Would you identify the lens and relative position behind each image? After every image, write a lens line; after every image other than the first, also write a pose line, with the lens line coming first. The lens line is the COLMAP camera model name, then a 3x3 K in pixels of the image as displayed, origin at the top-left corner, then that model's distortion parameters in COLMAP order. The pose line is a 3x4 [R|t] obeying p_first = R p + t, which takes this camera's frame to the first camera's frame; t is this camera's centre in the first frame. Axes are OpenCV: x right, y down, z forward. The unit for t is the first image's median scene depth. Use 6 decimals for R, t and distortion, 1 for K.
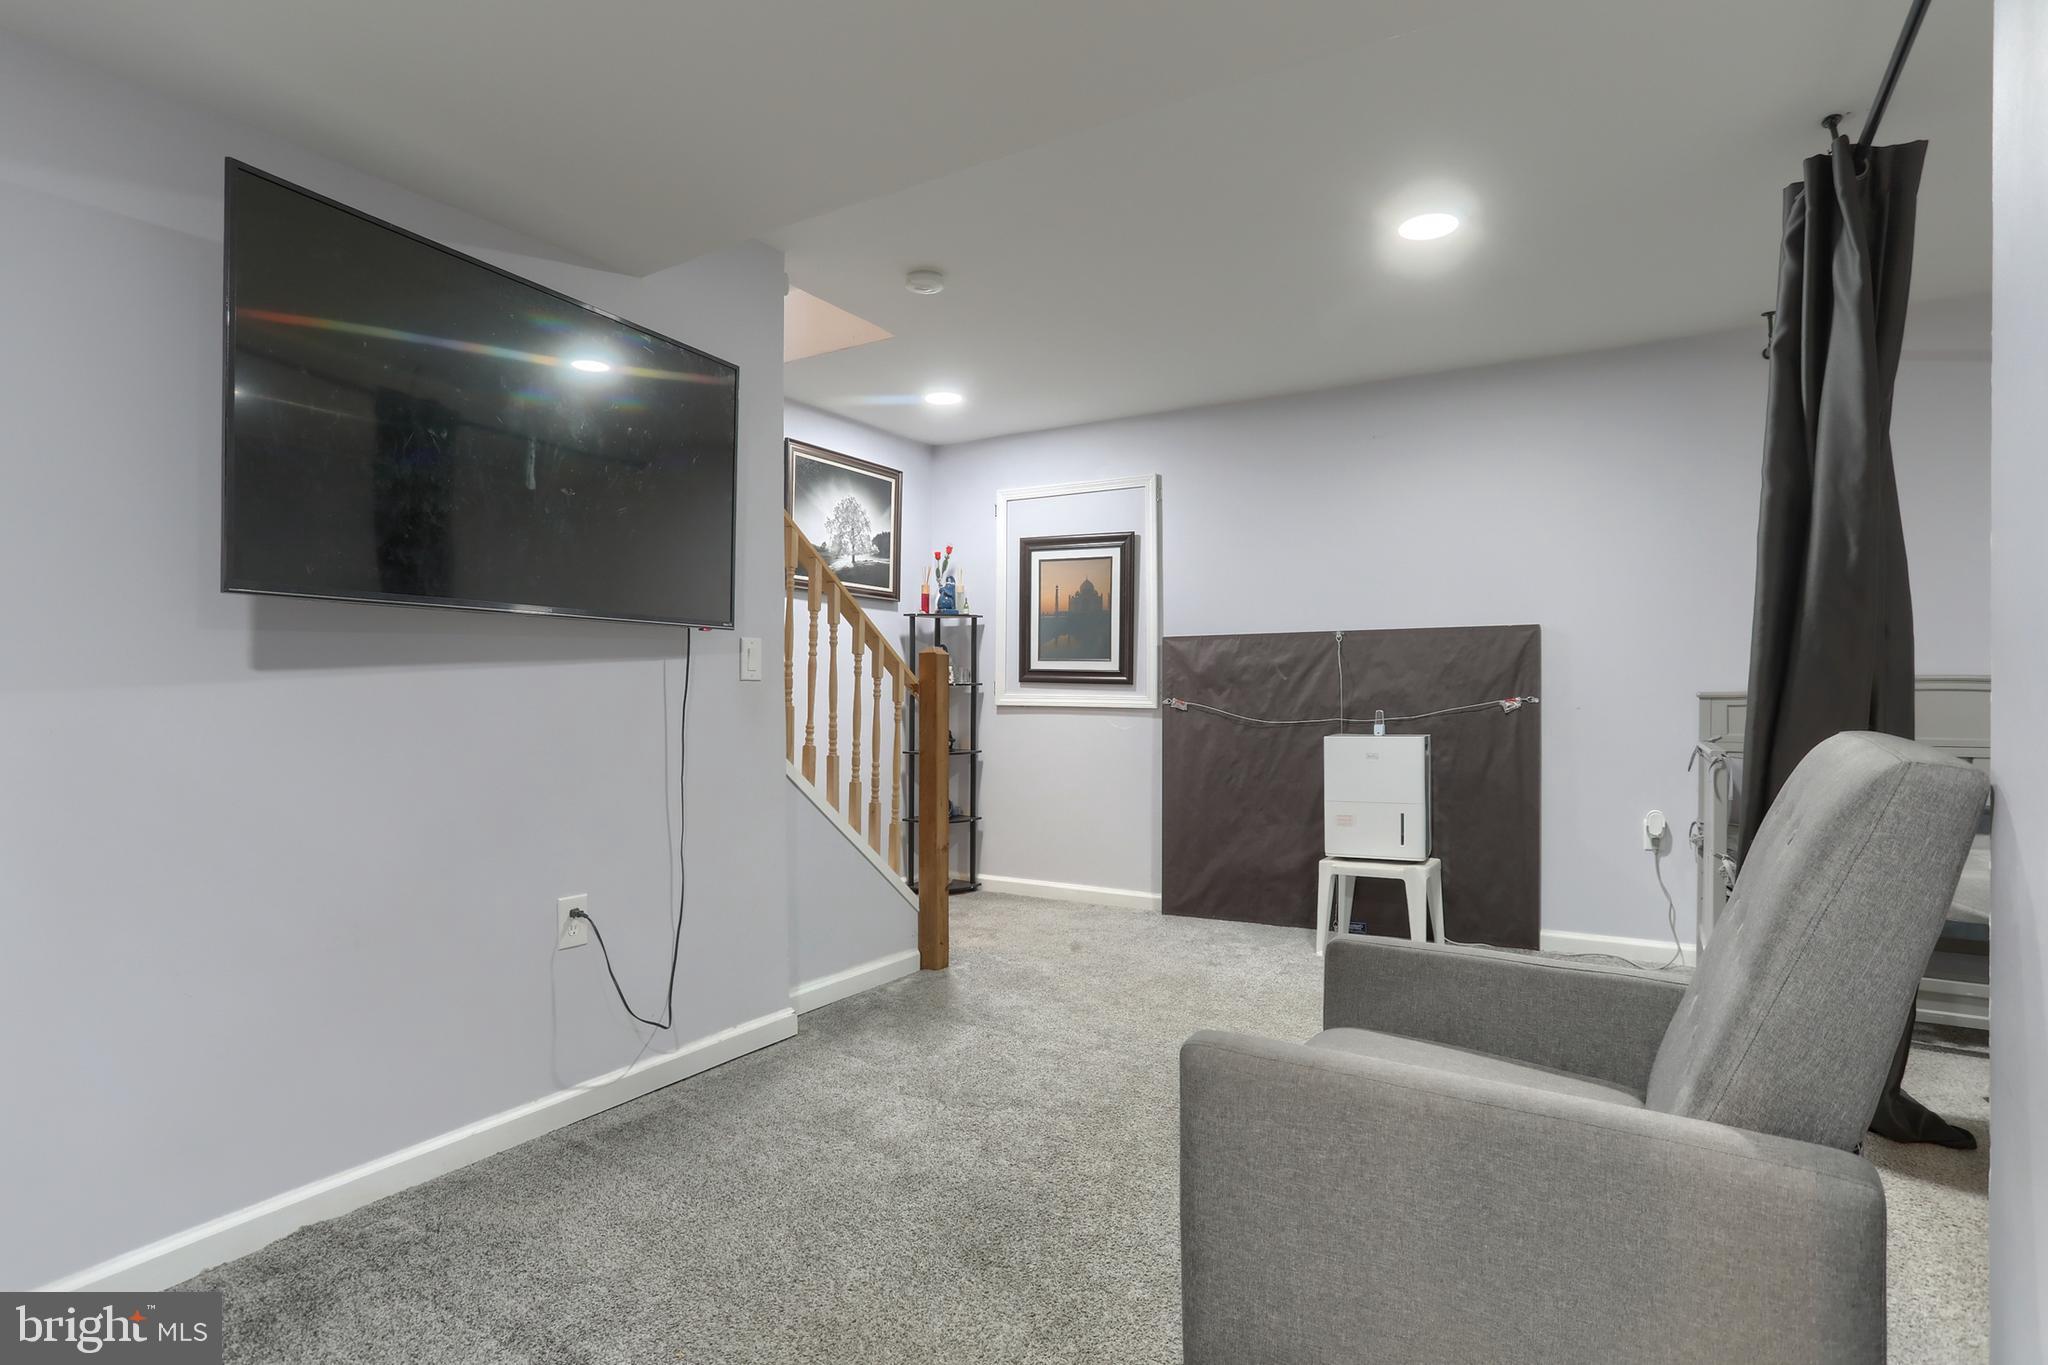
lens RADIAL K [[1021.6, 0, 1034.2], [0, 1021.6, 684.8], [0, 0, 1]] dist [-0.009134, 0.005162]
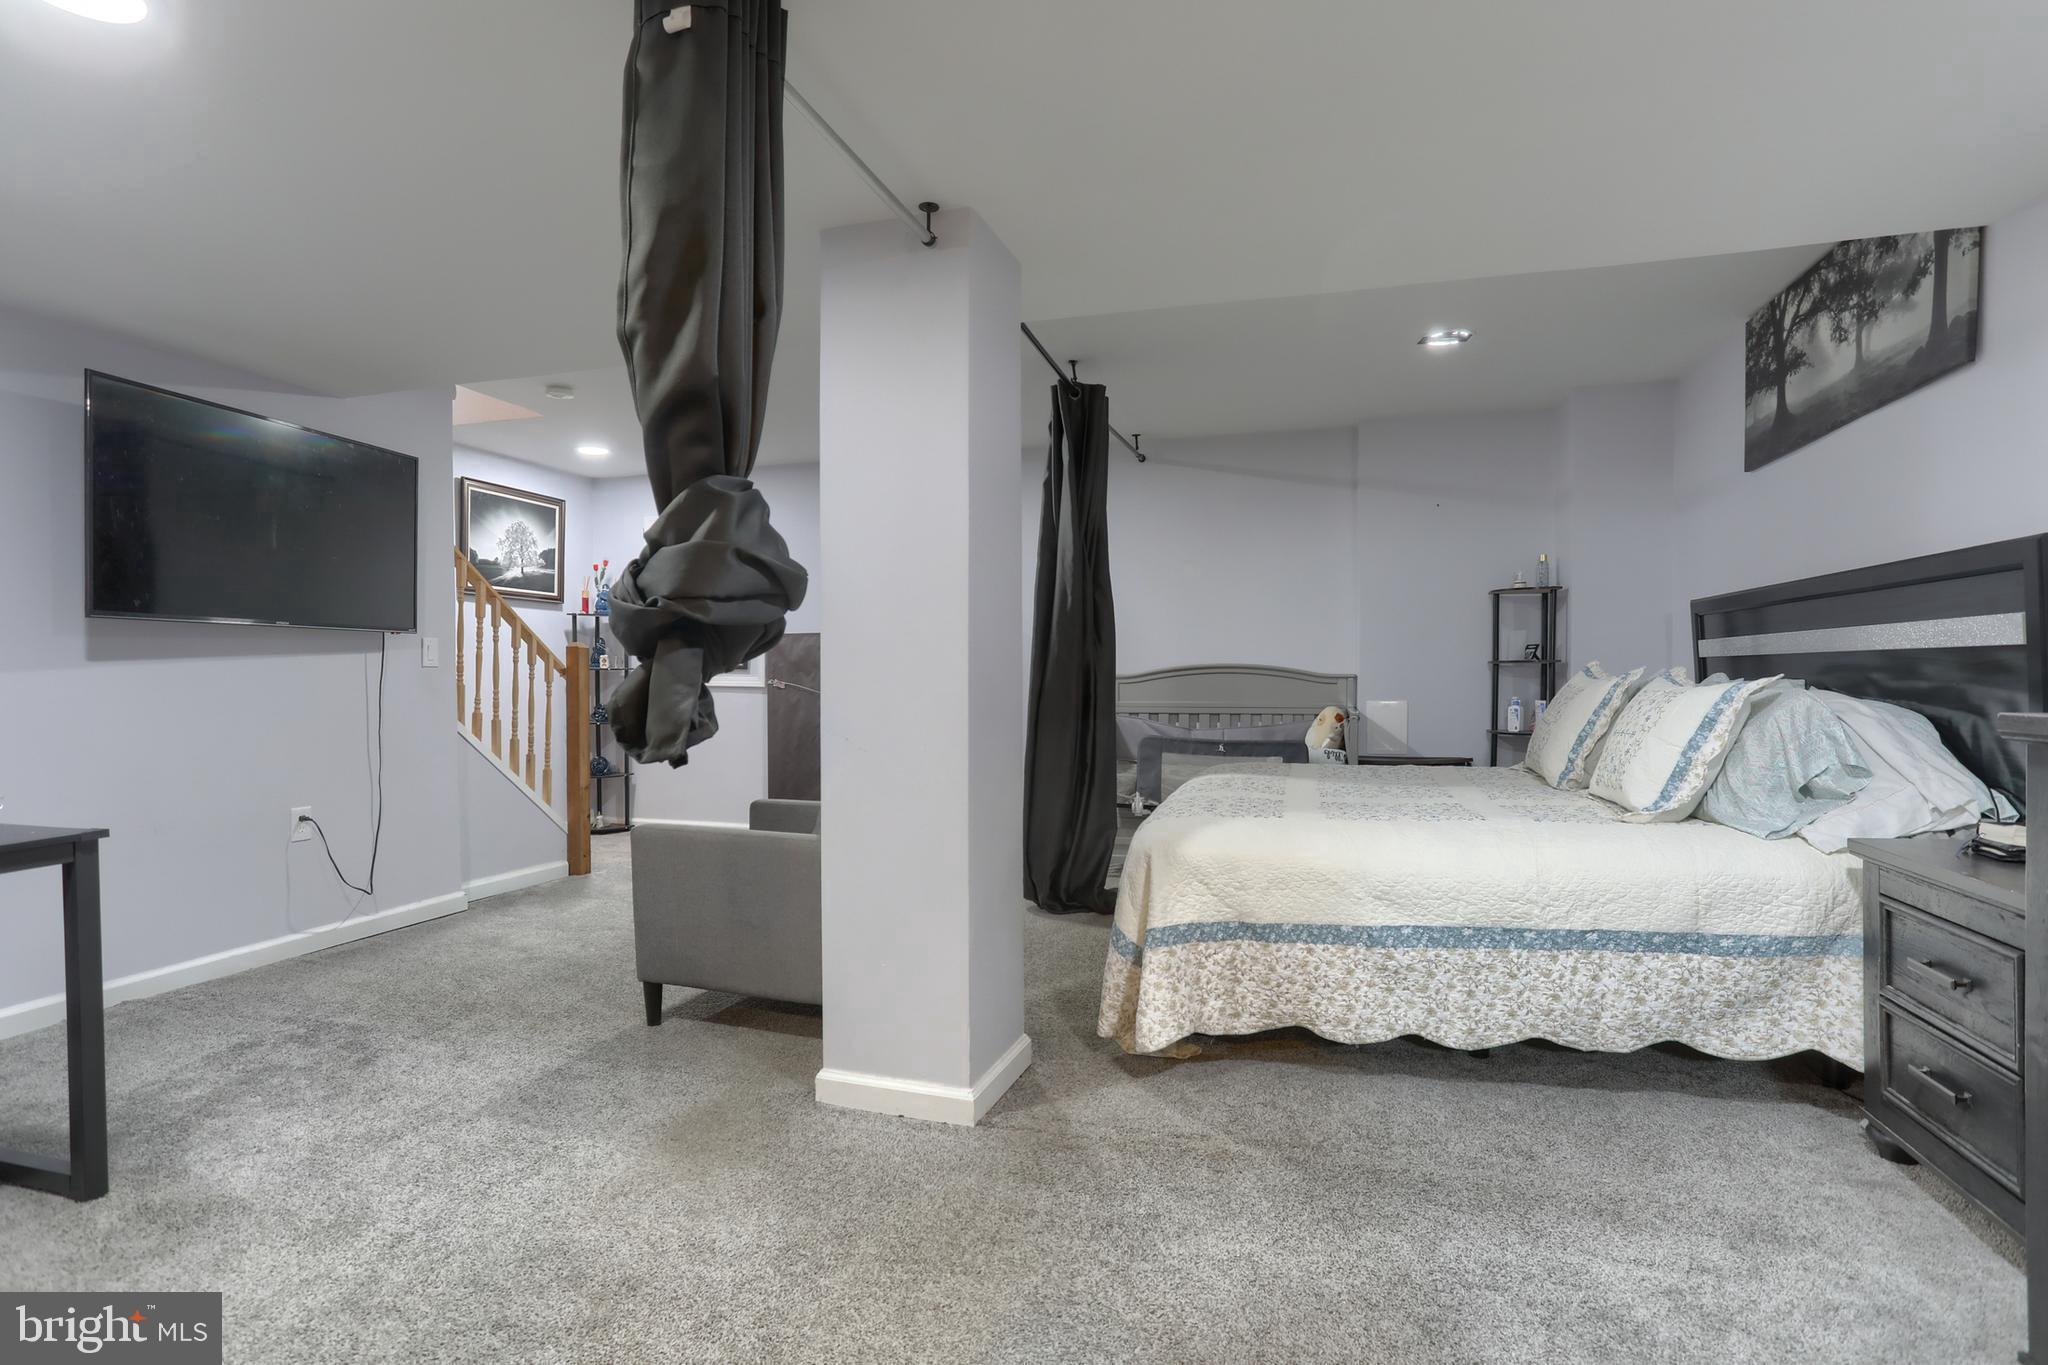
lens RADIAL K [[1021.6, 0, 1012.1], [0, 1021.6, 685.0], [0, 0, 1]] dist [-0.009134, 0.005162]
pose [[0.971913, -0.002940, 0.235322, 0.155158], [-0.000770, 0.999877, 0.015673, -0.001221], [-0.235339, -0.015414, 0.971791, -0.504063]]
